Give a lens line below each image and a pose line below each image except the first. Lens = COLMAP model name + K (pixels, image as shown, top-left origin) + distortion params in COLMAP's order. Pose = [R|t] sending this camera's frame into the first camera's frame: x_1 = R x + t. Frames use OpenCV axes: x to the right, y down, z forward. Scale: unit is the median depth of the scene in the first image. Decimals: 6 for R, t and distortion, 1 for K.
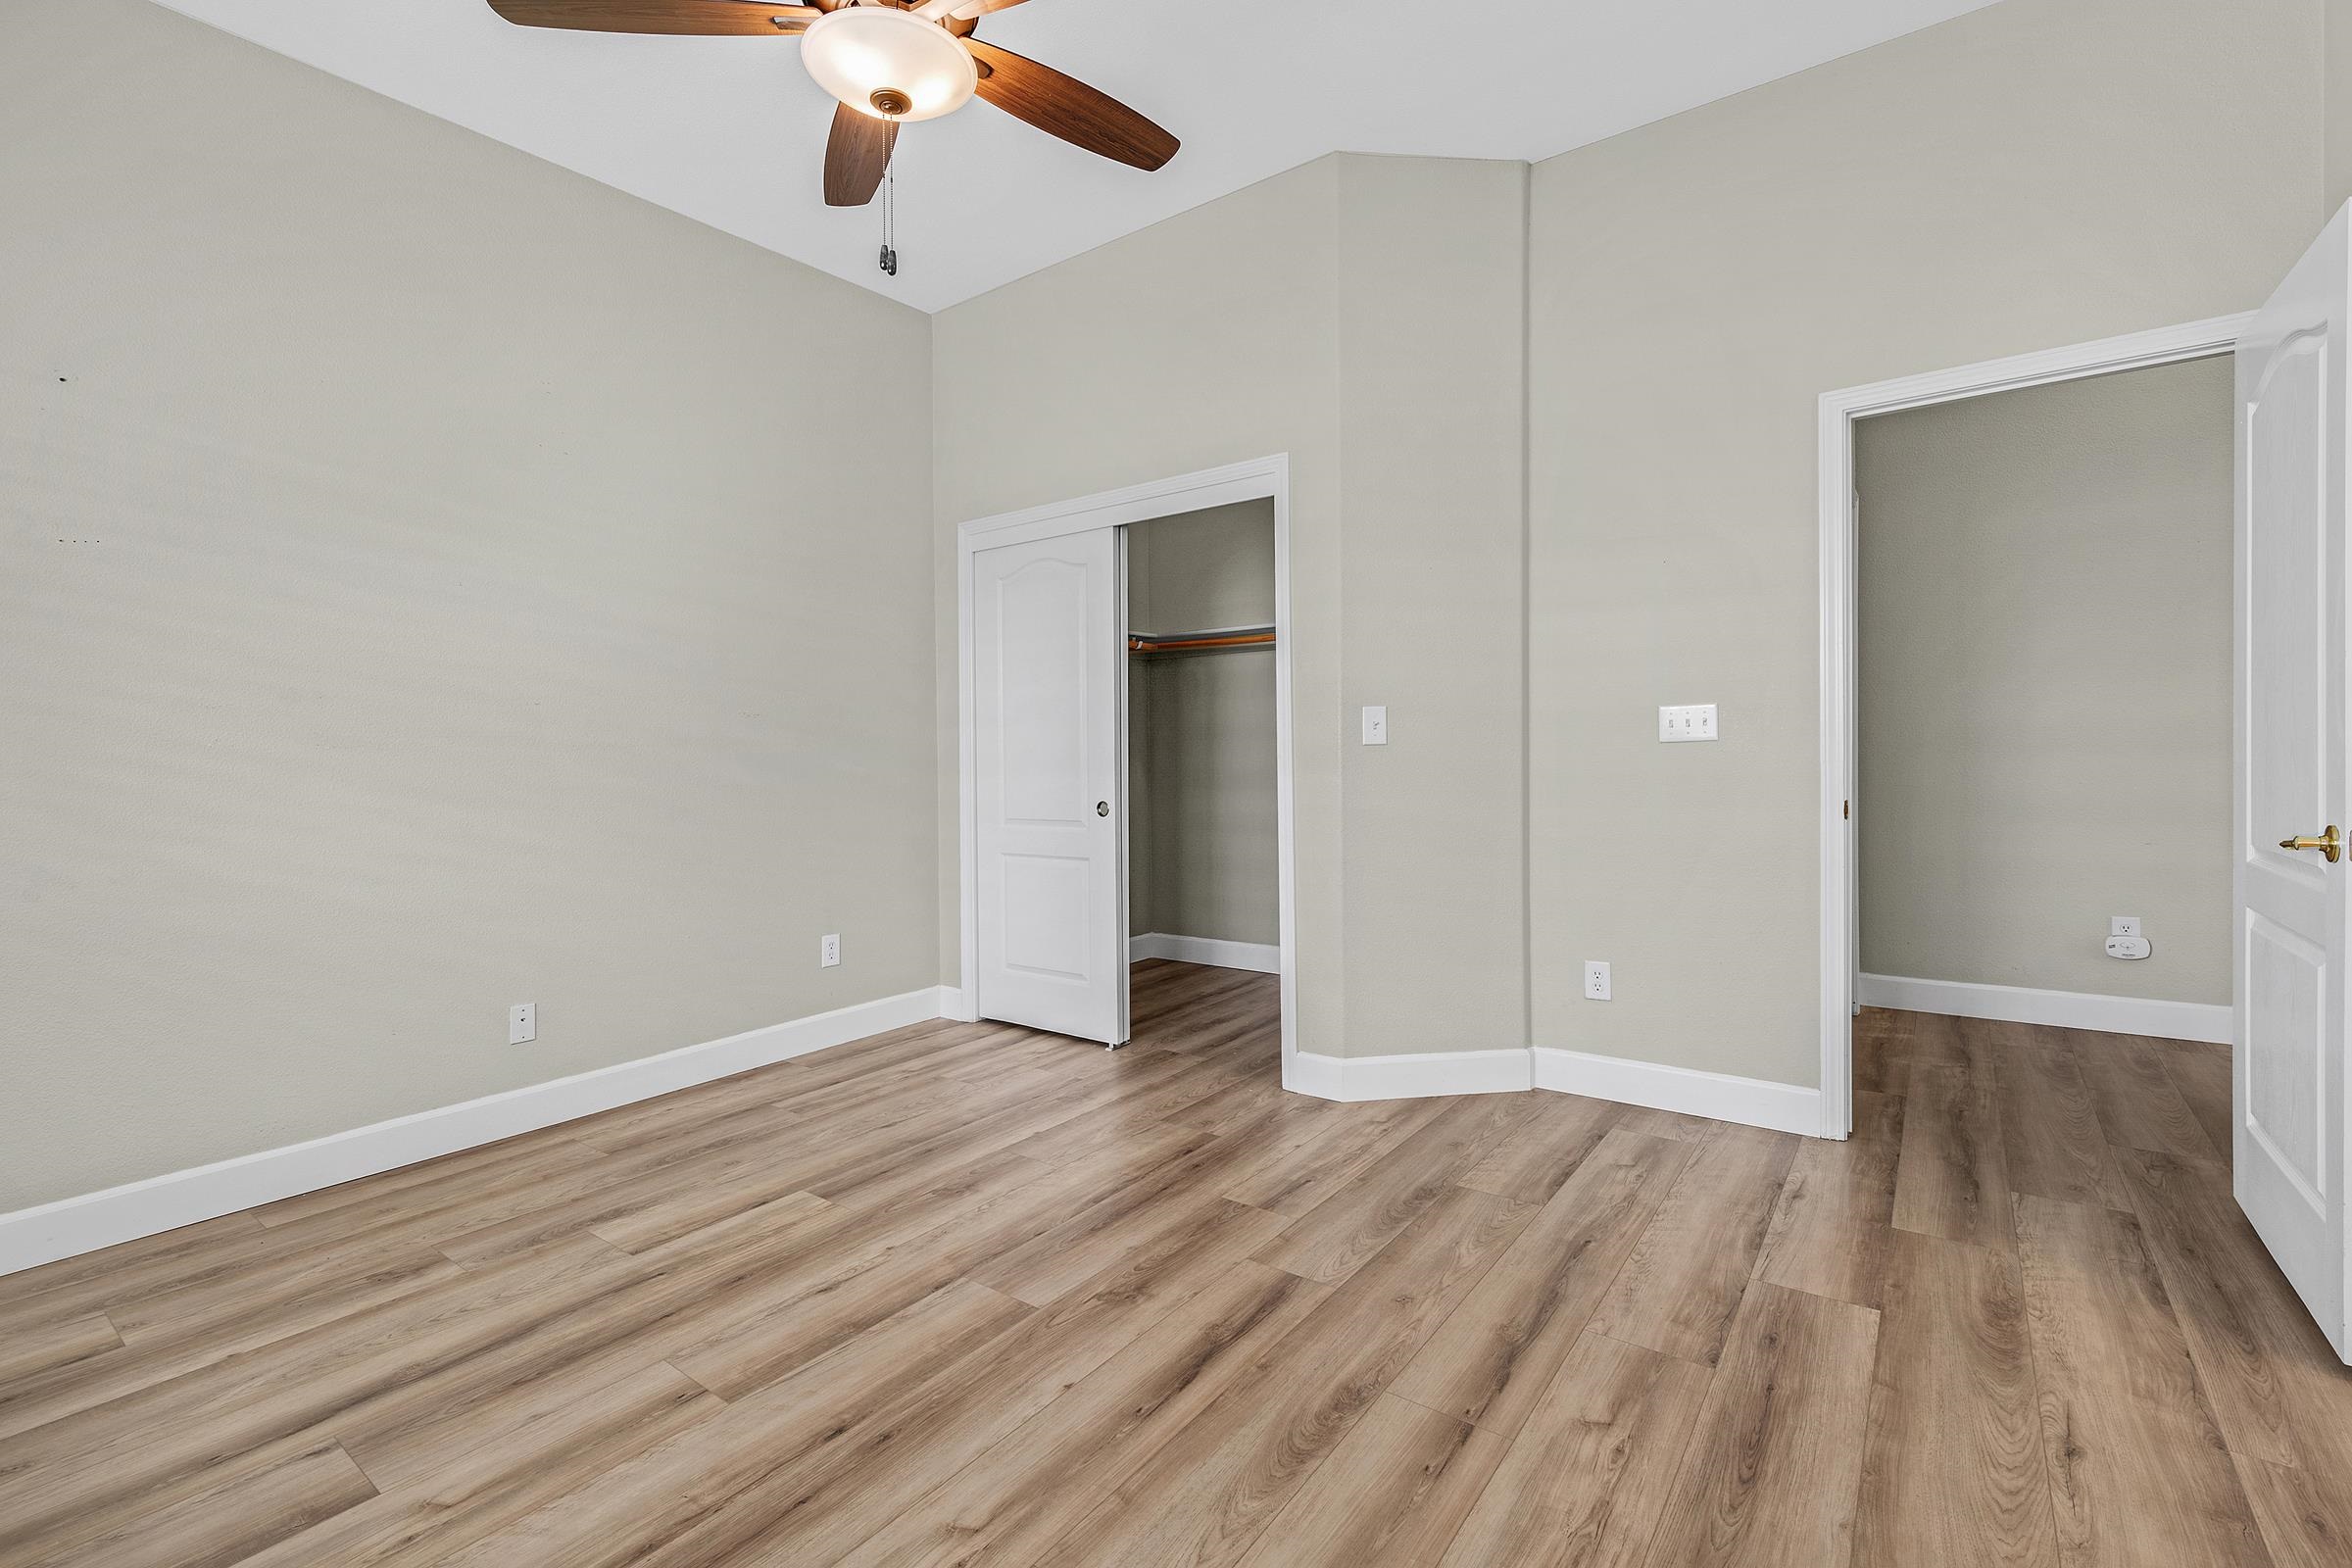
lens RADIAL K [[1044.3, 0, 1185.3], [0, 1044.3, 777.1], [0, 0, 1]] dist [-0.000544, 0.000013]
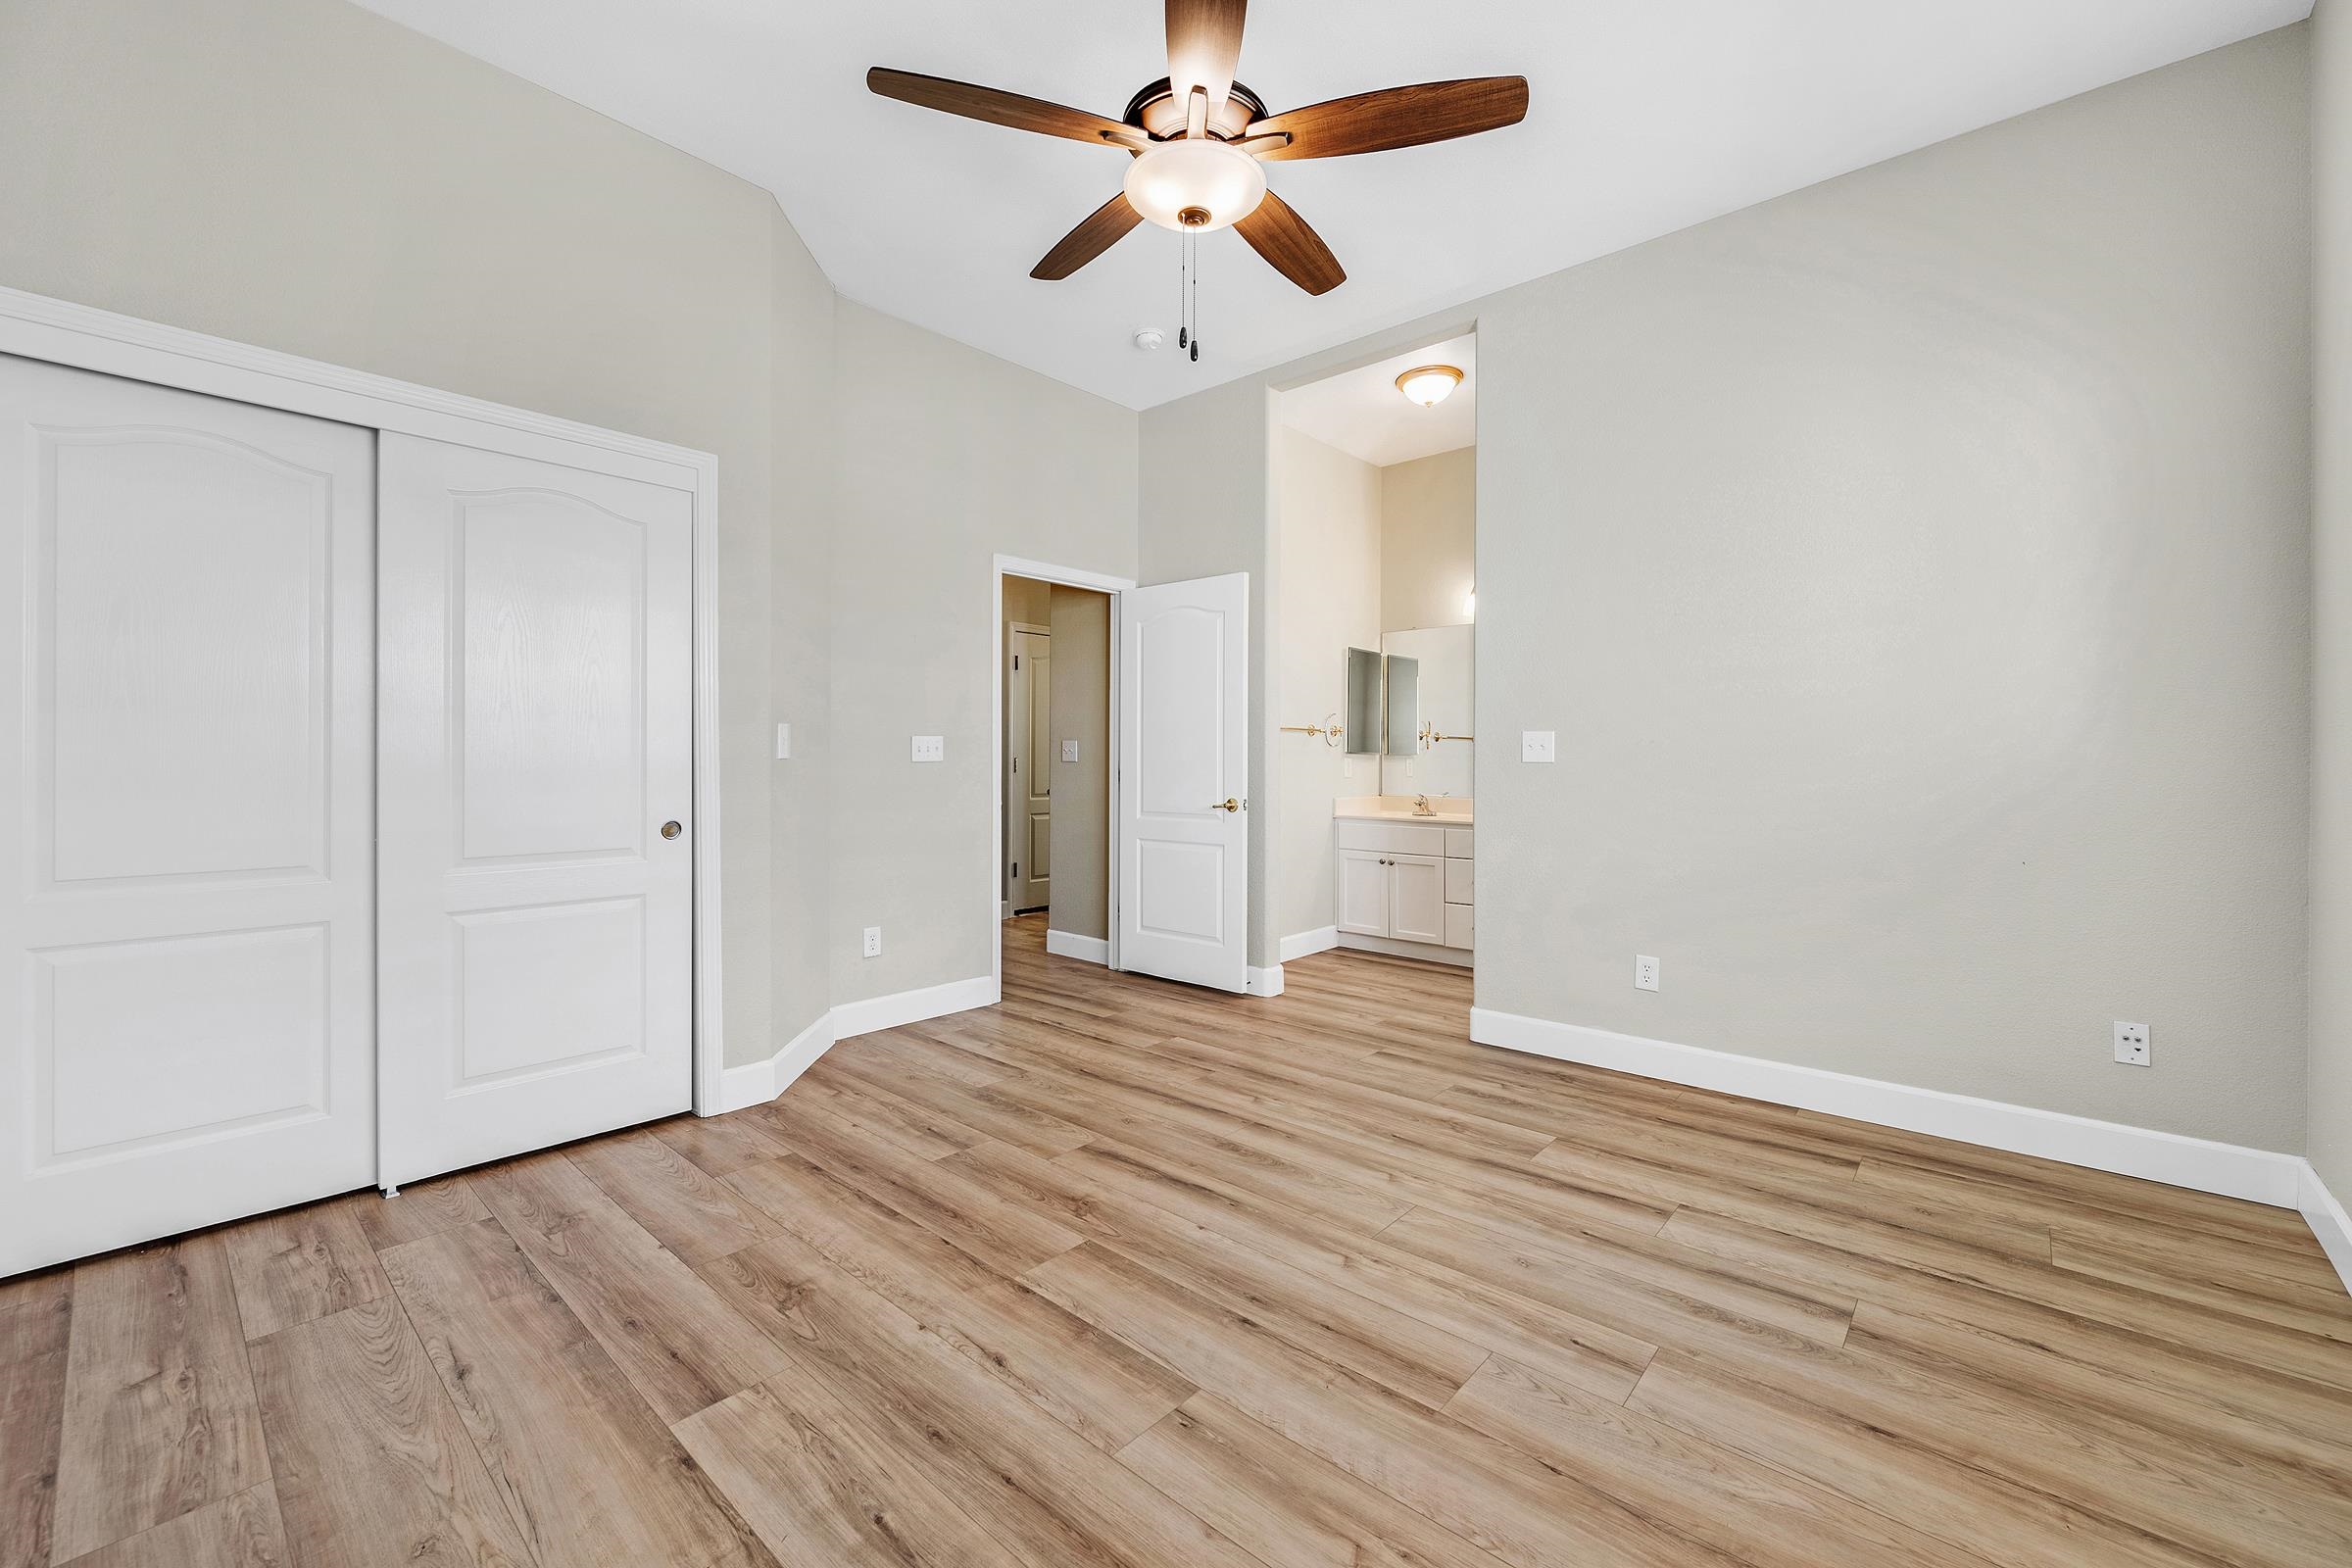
lens RADIAL K [[935.5, 0, 1172.1], [0, 935.5, 774.4], [0, 0, 1]] dist [-0.001442, 0.000001]
pose [[0.096483, 0.008627, 0.995297, -1.062351], [0.020946, 0.999723, -0.010696, 0.006774], [-0.995114, 0.021879, 0.096275, 0.726544]]
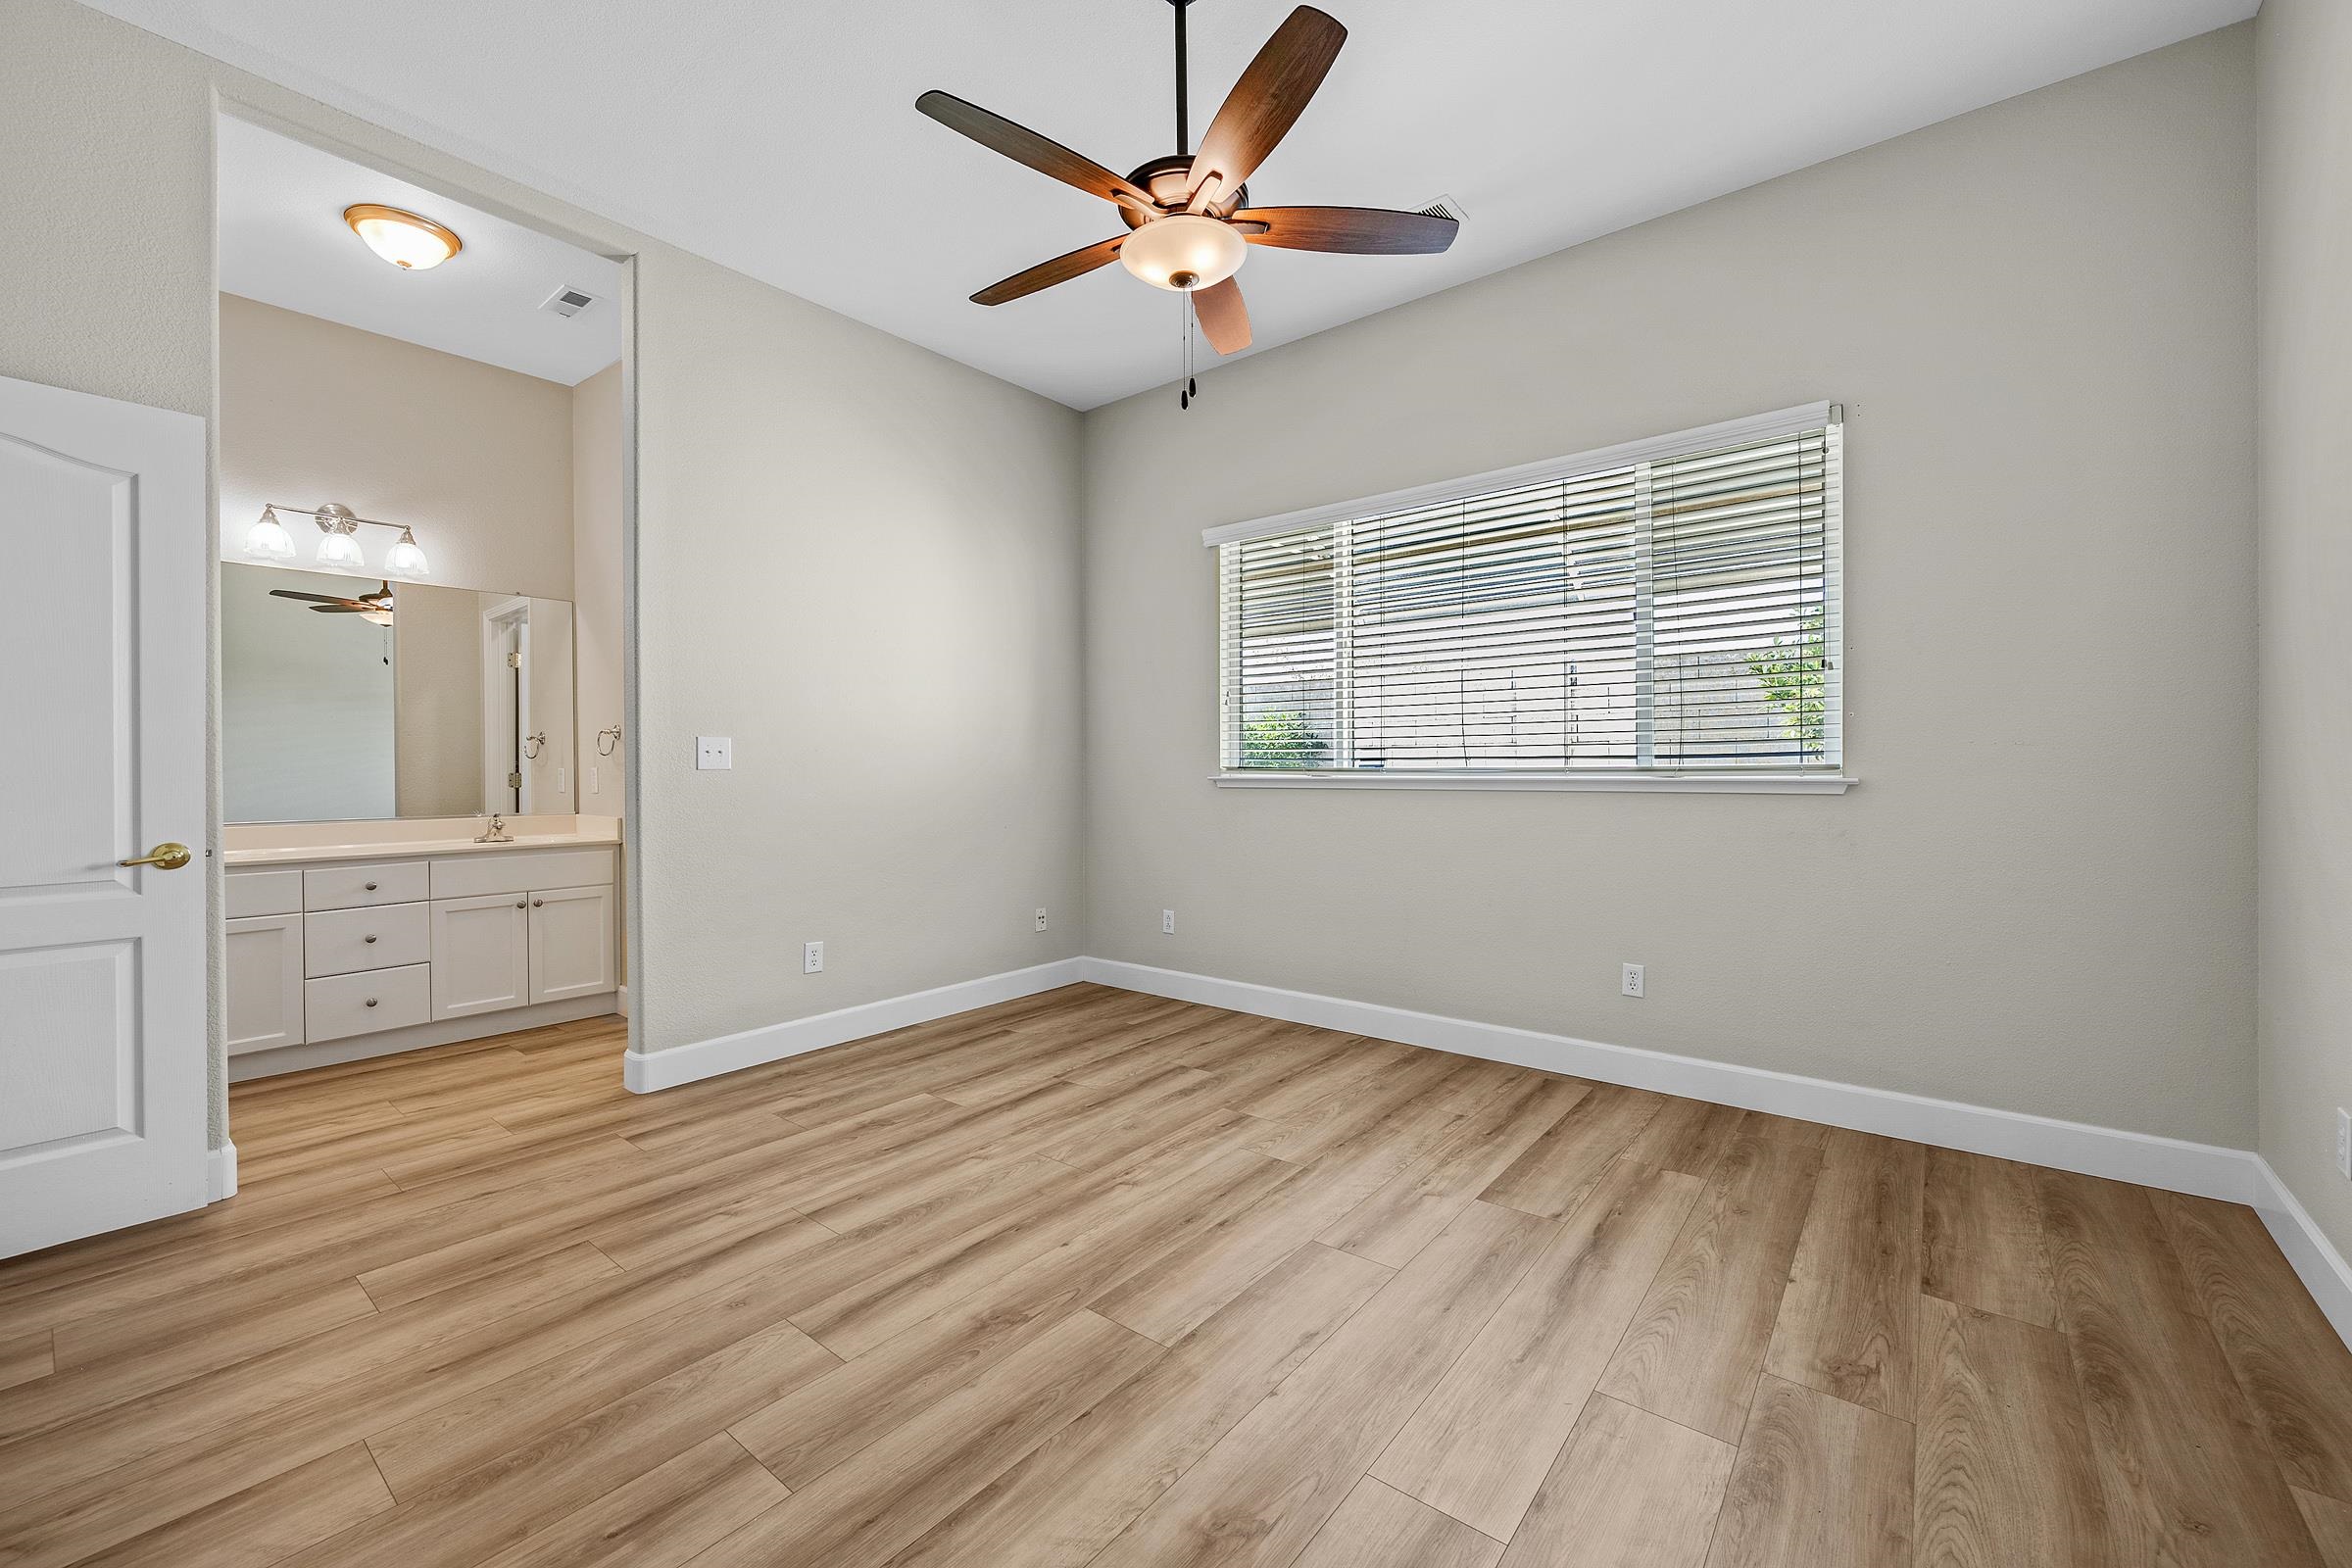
lens RADIAL K [[935.5, 0, 1172.1], [0, 935.5, 774.4], [0, 0, 1]] dist [-0.001442, 0.000001]
pose [[-0.998101, 0.025640, 0.056004, -0.265014], [0.027422, 0.999134, 0.031280, -0.040025], [-0.055154, 0.032756, -0.997940, 1.732553]]
